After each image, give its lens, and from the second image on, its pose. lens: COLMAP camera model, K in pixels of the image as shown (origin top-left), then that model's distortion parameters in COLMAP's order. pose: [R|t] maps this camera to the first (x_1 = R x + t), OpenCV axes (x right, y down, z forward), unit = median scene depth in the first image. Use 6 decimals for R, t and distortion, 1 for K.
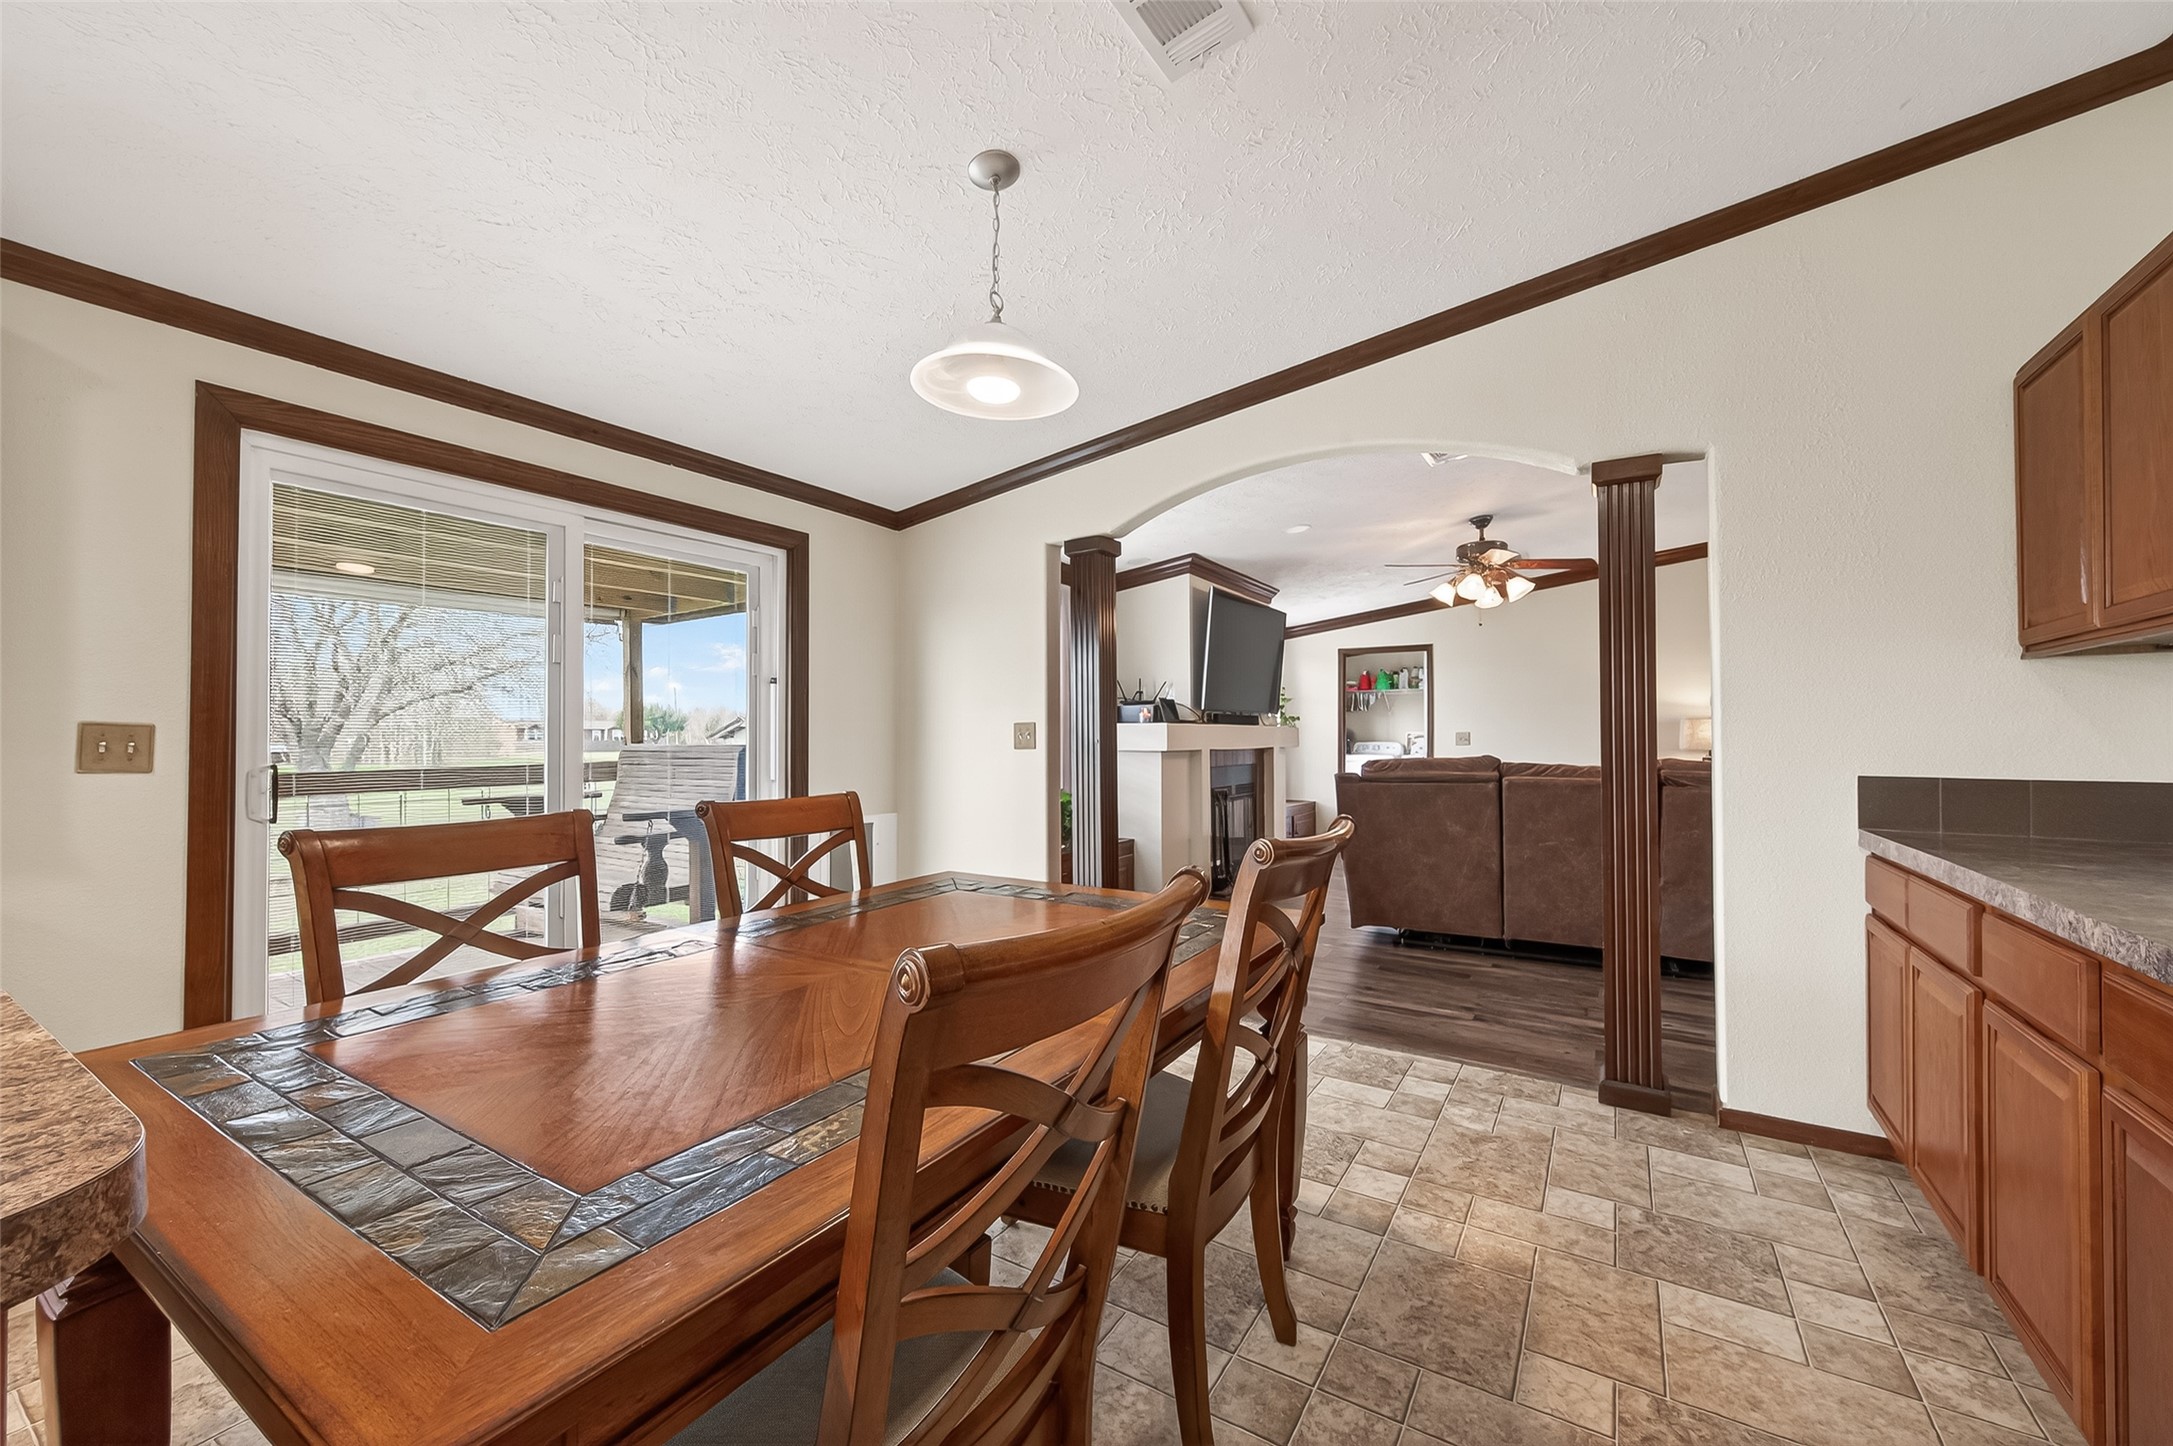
lens RADIAL K [[841.4, 0, 1129.4], [0, 841.4, 735.3], [0, 0, 1]] dist [0.007724, -0.000125]
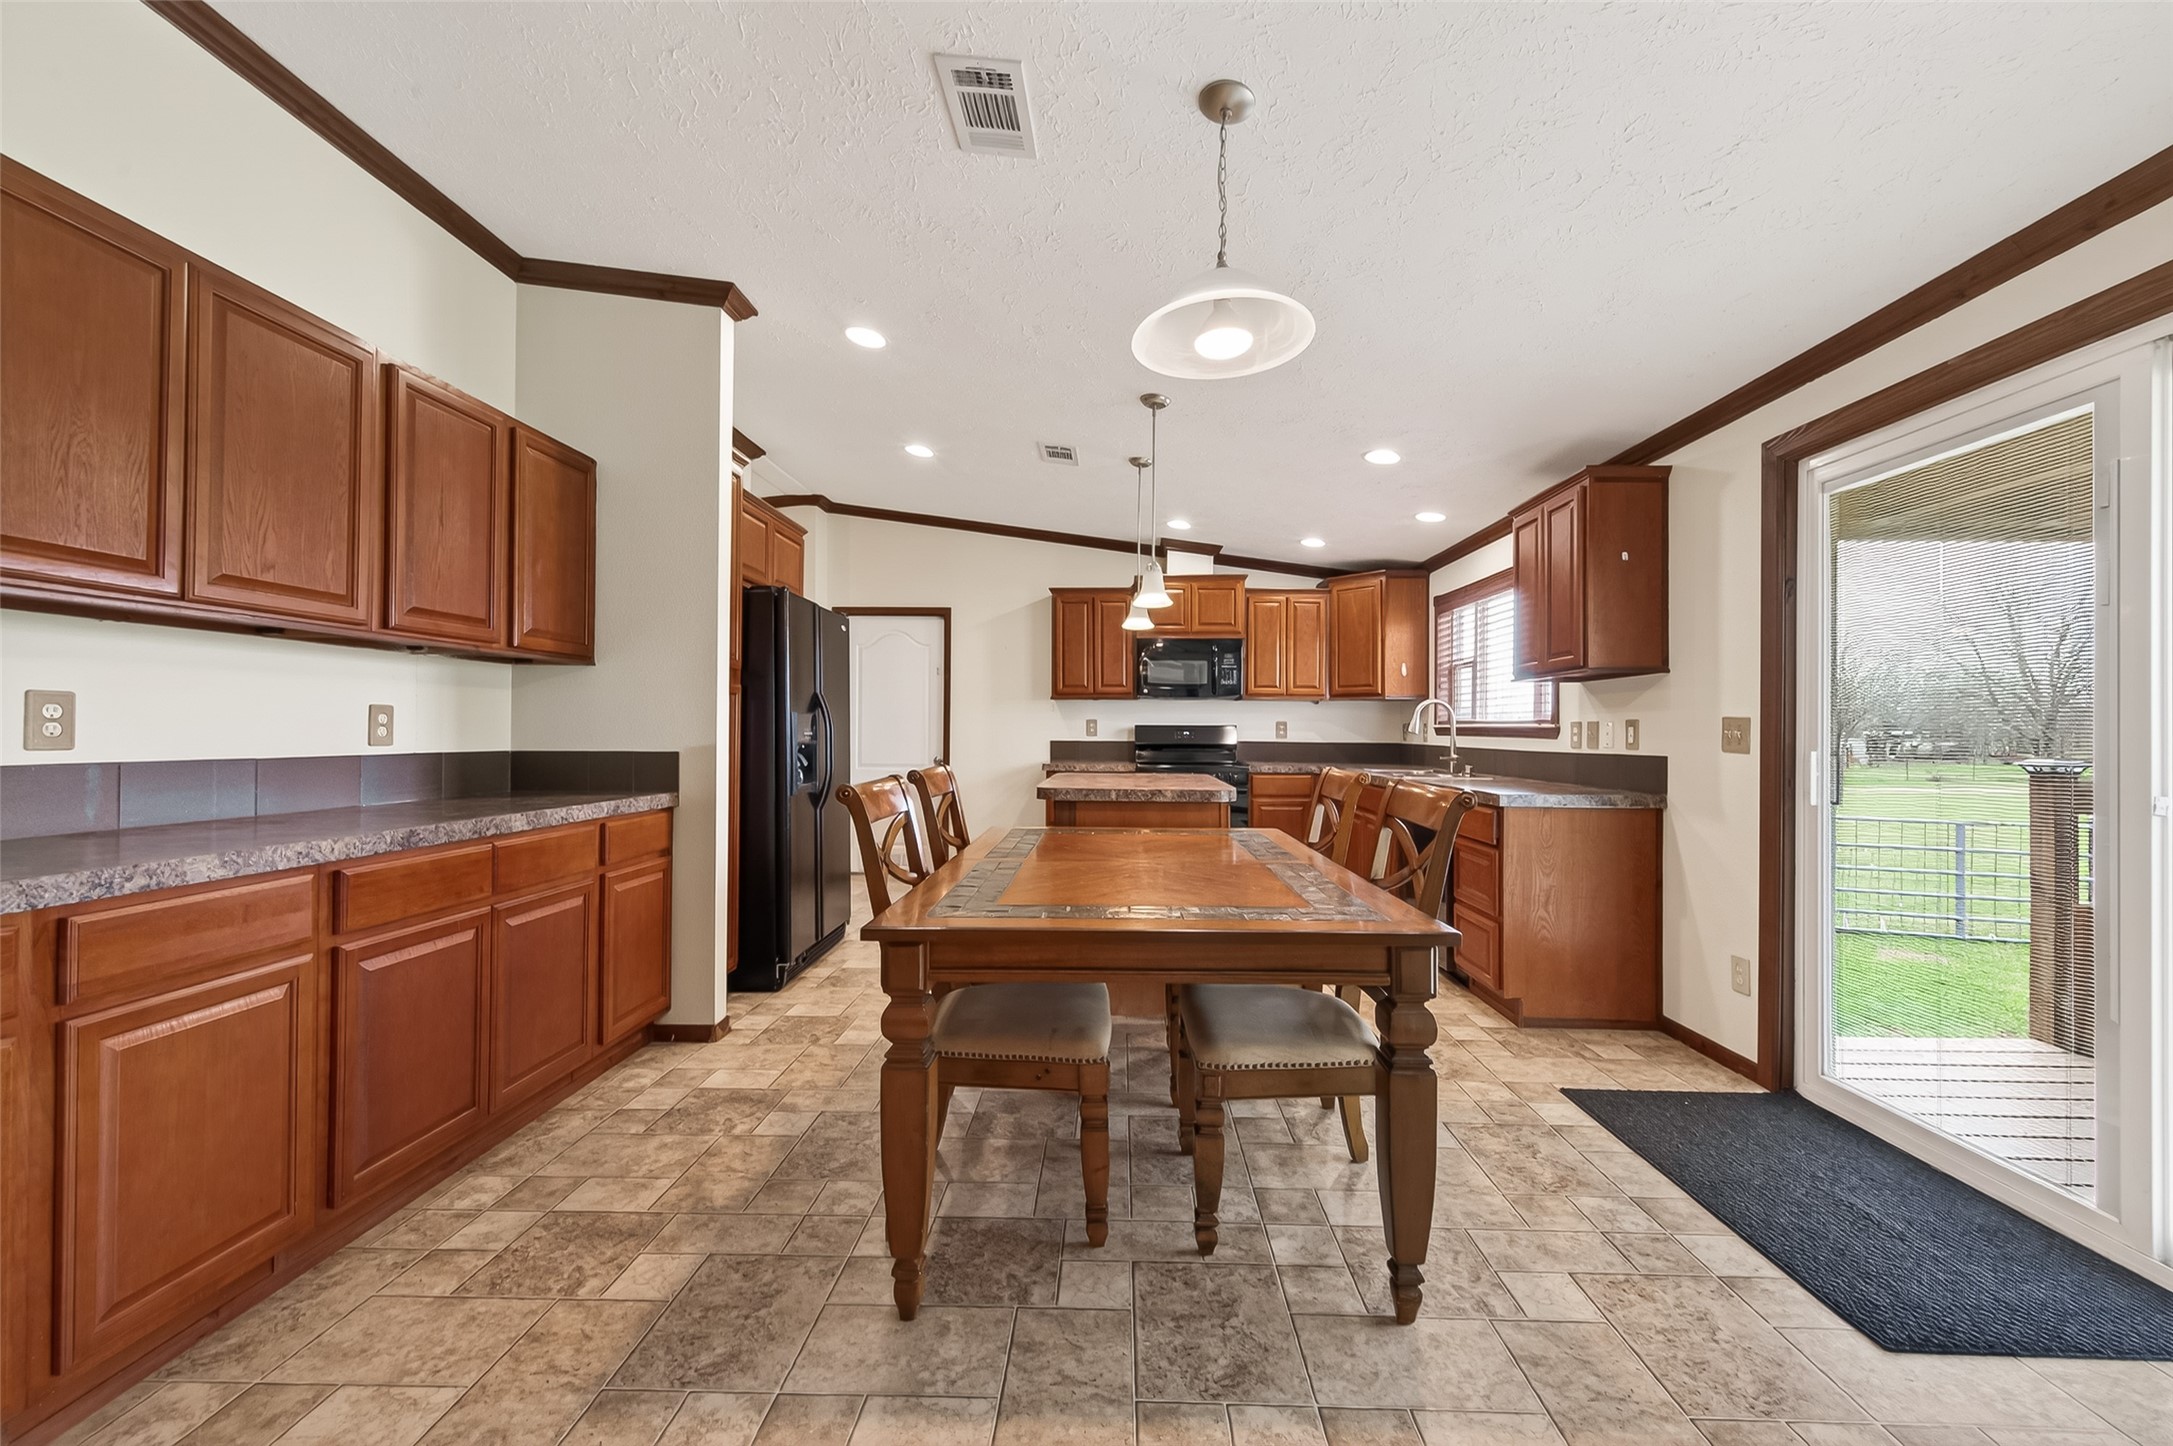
lens RADIAL K [[841.4, 0, 1093.6], [0, 841.4, 716.8], [0, 0, 1]] dist [0.007724, -0.000125]
pose [[-0.878133, -0.013600, -0.478224, 0.337443], [-0.008184, 0.999877, -0.013407, 0.010335], [0.478347, -0.007859, -0.878136, 1.492965]]
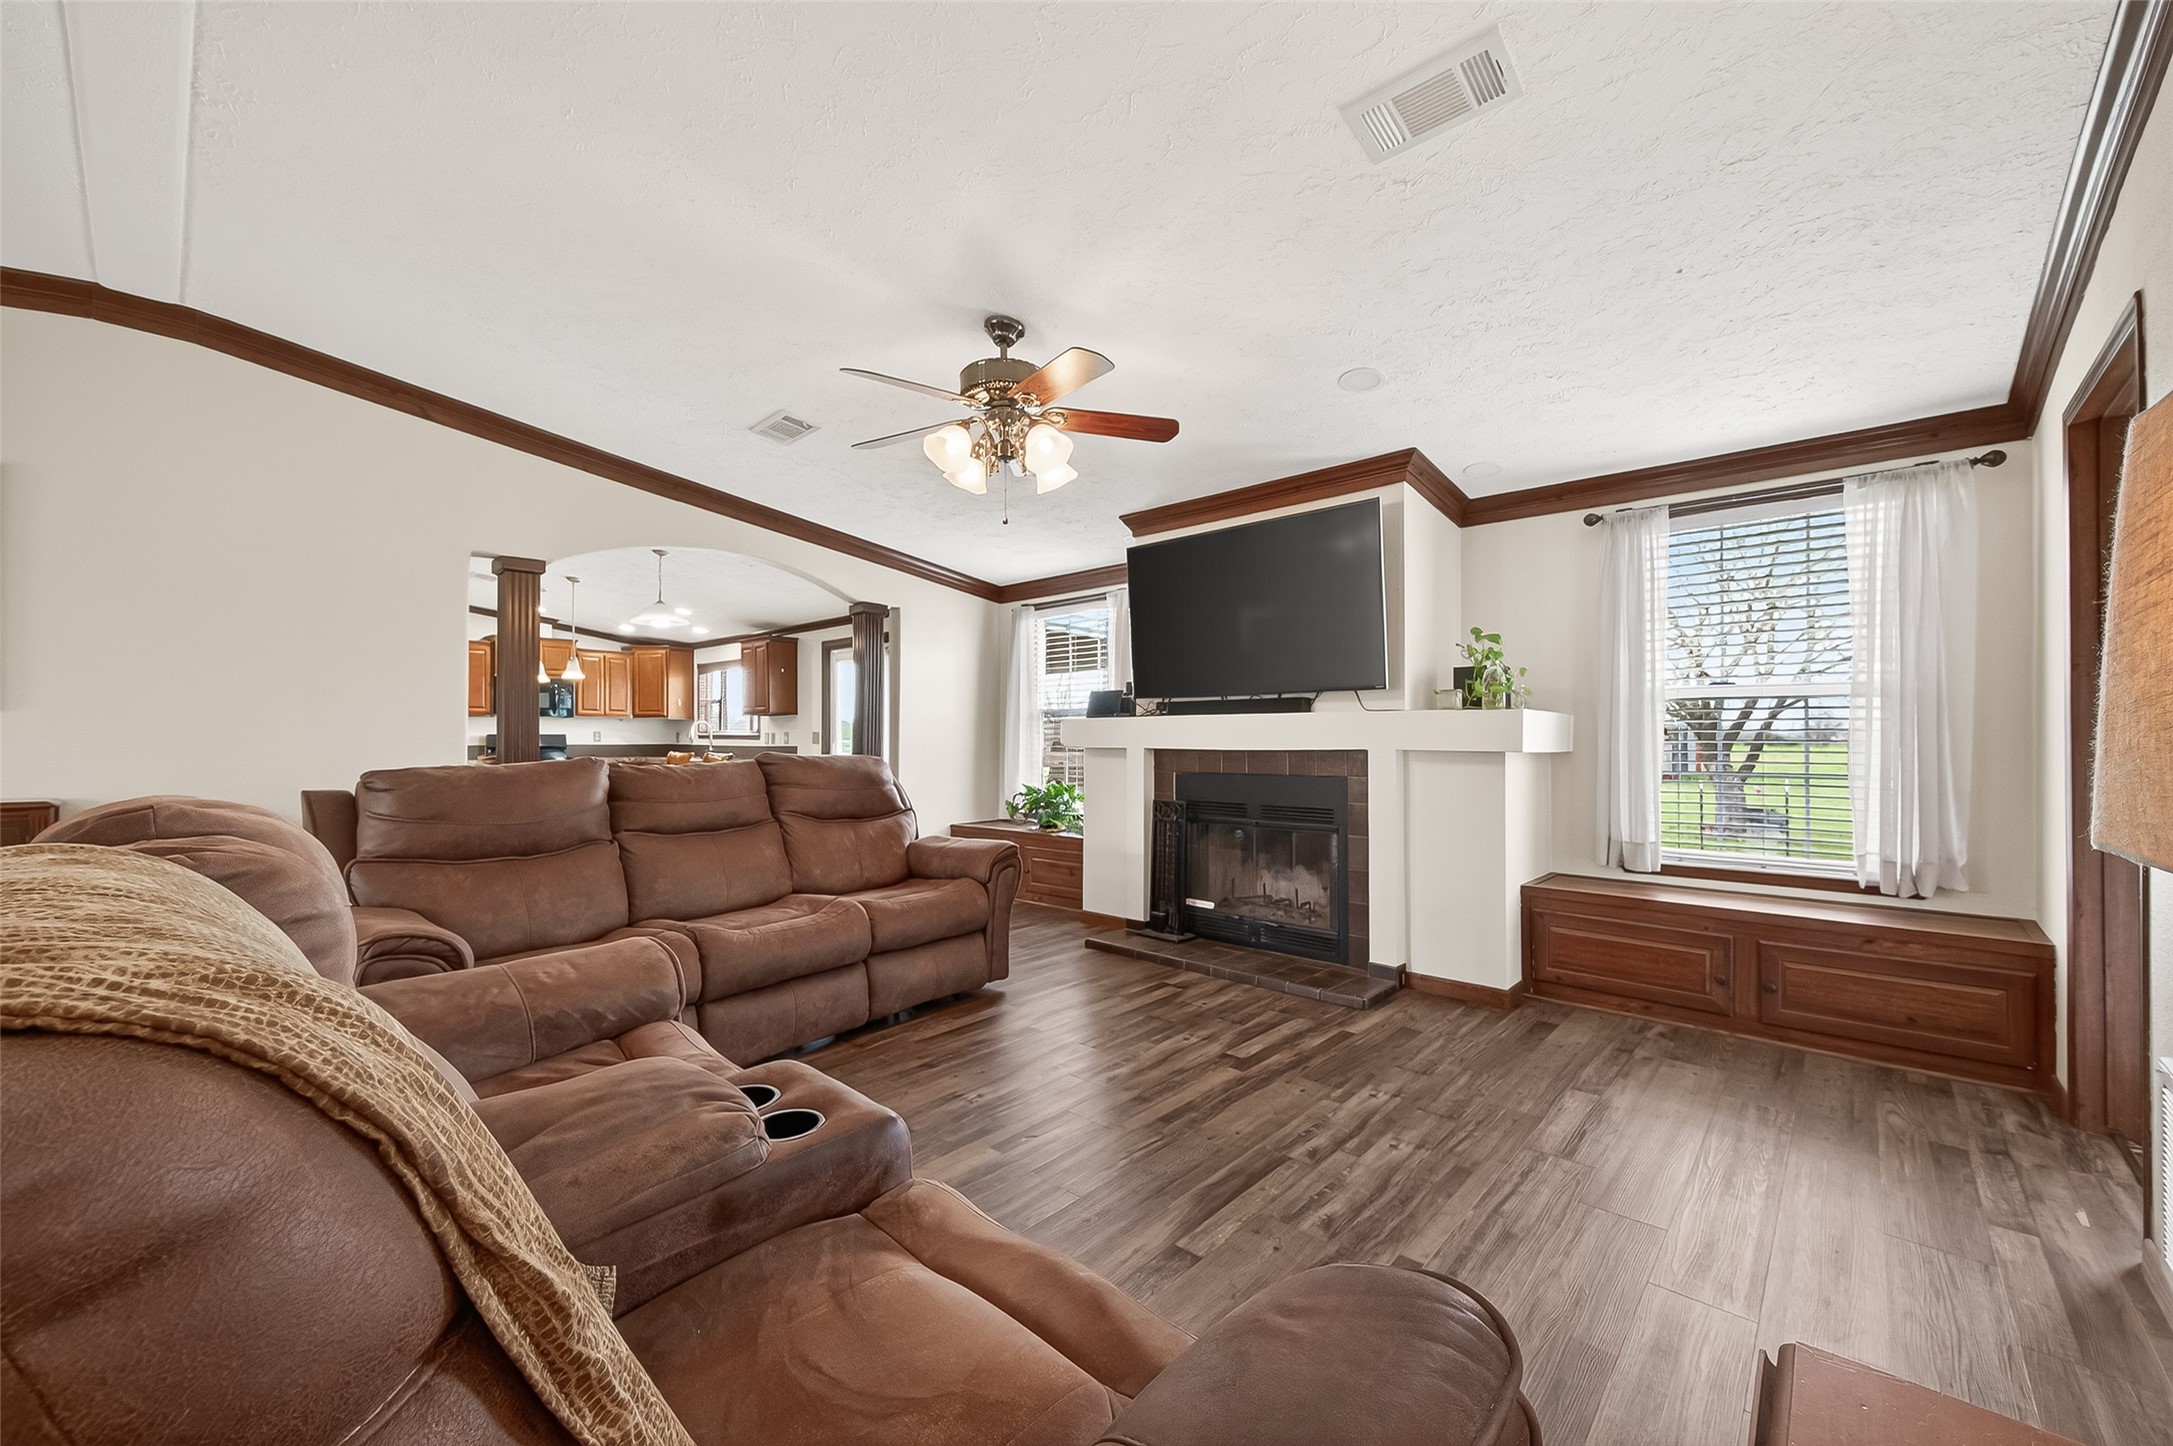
lens RADIAL K [[841.4, 0, 1089.1], [0, 841.4, 738.9], [0, 0, 1]] dist [0.007724, -0.000125]
pose [[-0.205731, 0.001219, -0.978608, 2.160050], [-0.002651, 0.999995, 0.001803, 0.007527], [0.978605, 0.002966, -0.205727, 2.712613]]
